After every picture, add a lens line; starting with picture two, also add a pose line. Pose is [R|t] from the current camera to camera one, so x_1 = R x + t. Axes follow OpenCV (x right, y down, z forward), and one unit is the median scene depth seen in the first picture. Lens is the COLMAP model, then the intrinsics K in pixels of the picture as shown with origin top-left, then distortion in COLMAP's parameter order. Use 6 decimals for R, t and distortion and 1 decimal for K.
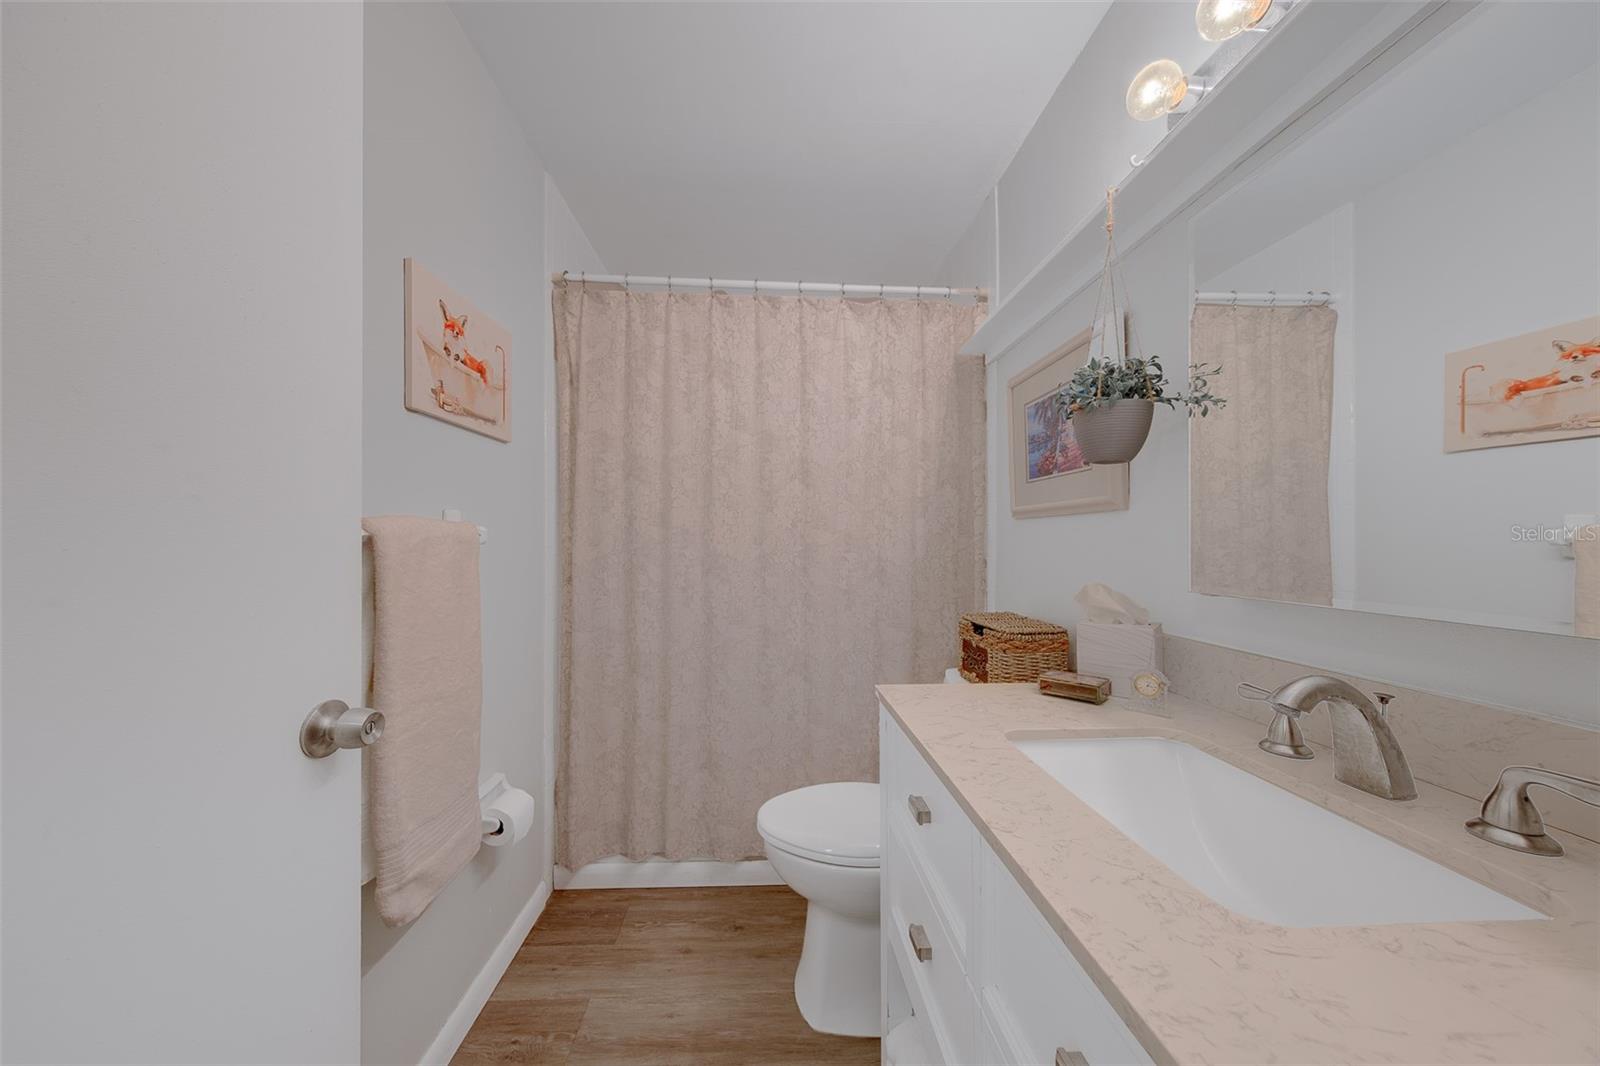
lens RADIAL K [[507.5, 0, 806.4], [0, 507.5, 540.7], [0, 0, 1]] dist [0.010245, -0.002405]
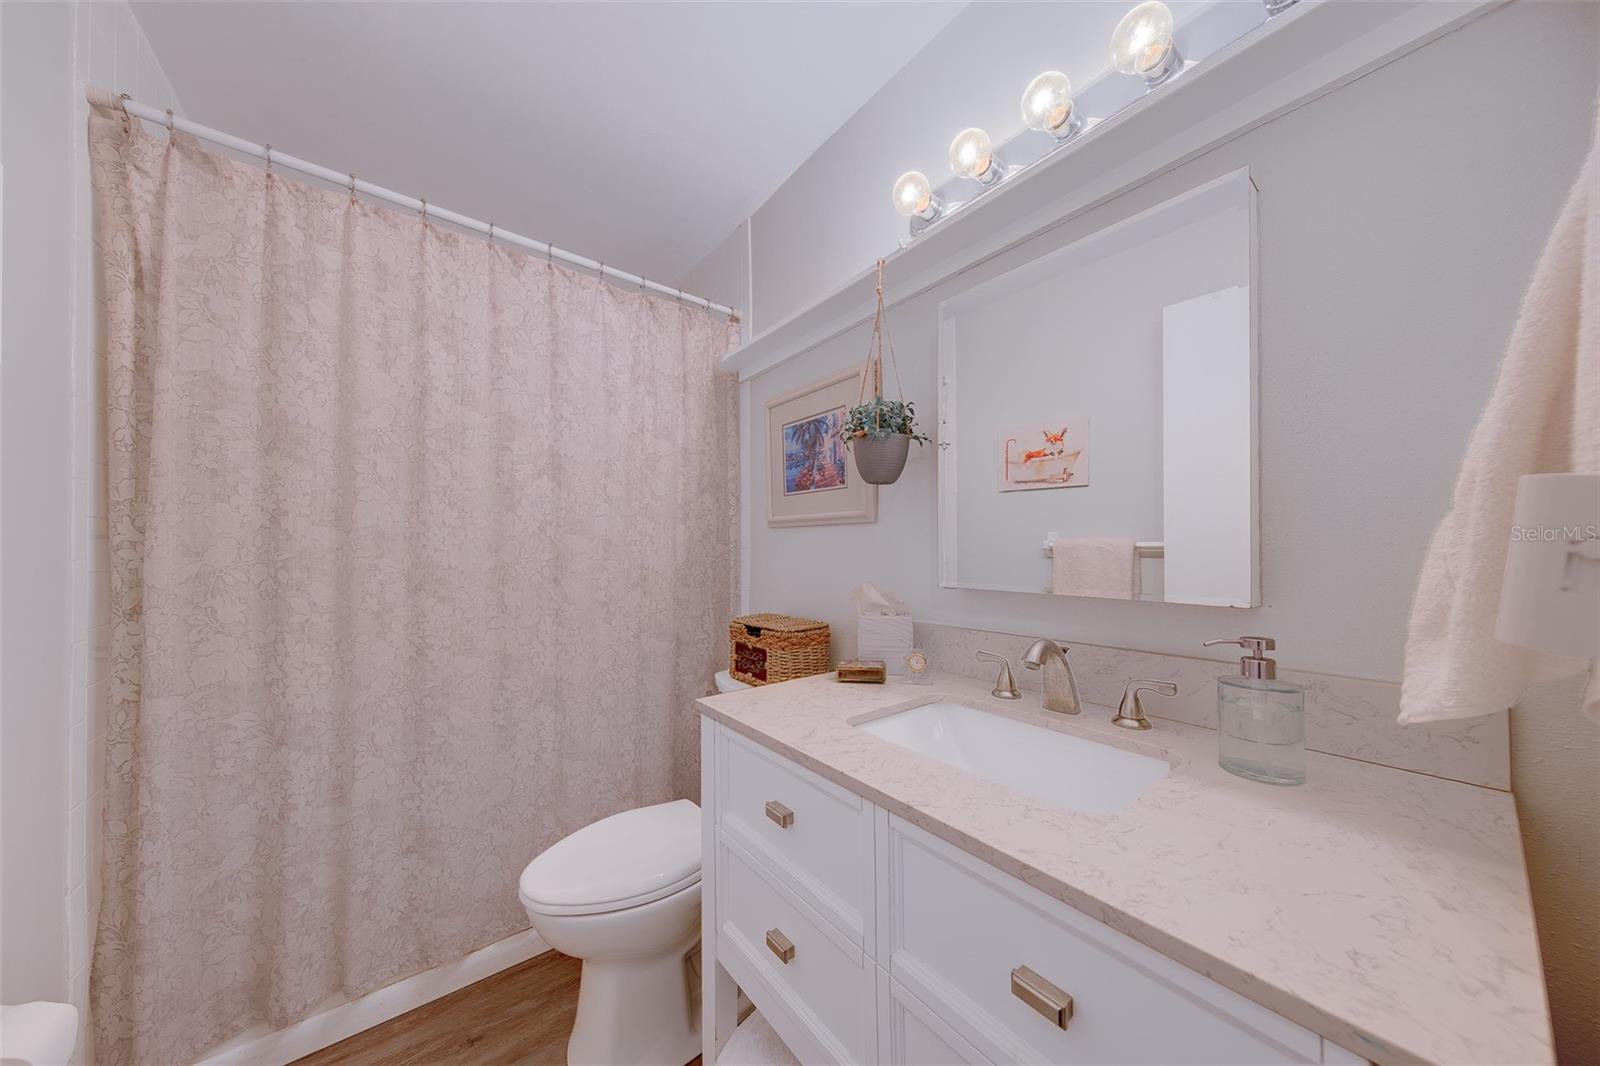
lens RADIAL K [[498.8, 0, 797.3], [0, 498.8, 545.9], [0, 0, 1]] dist [0.008651, -0.002283]
pose [[0.830243, 0.001719, 0.557399, -0.145344], [-0.000307, 0.999997, -0.002627, -0.000566], [-0.557402, 0.002010, 0.830240, 0.074727]]
